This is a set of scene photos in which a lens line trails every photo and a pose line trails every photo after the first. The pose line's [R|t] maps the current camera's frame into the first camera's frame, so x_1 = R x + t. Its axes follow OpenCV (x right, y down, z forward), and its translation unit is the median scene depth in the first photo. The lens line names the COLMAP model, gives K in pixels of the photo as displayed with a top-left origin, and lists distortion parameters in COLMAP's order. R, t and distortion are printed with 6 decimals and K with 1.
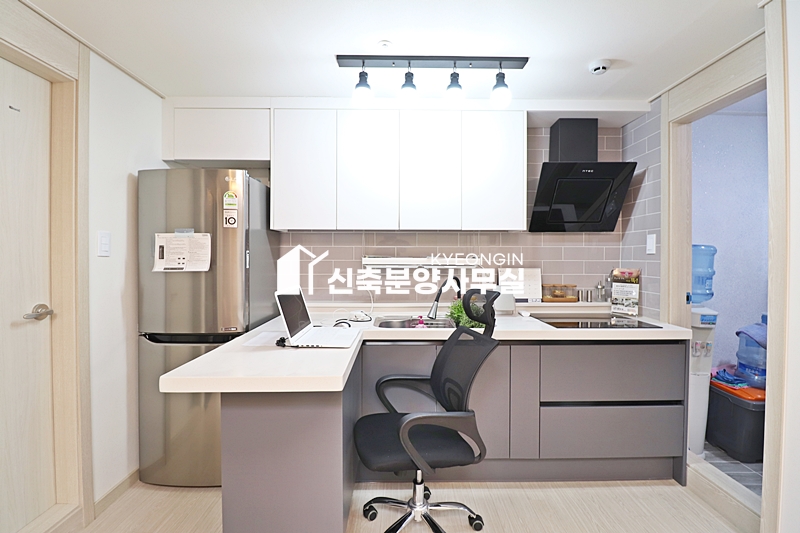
lens RADIAL K [[367.3, 0, 402.4], [0, 367.3, 260.7], [0, 0, 1]] dist [-0.006278, -0.006659]
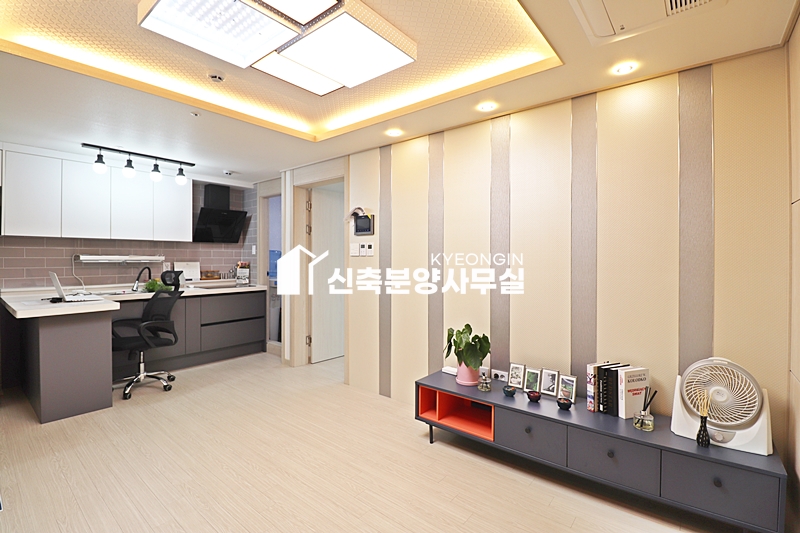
lens RADIAL K [[367.3, 0, 398.1], [0, 367.3, 256.1], [0, 0, 1]] dist [-0.006278, -0.006659]
pose [[0.638036, 0.001557, 0.770005, -0.451869], [0.009675, 0.999903, -0.010038, 0.021802], [-0.769946, 0.013854, 0.637959, -1.055808]]
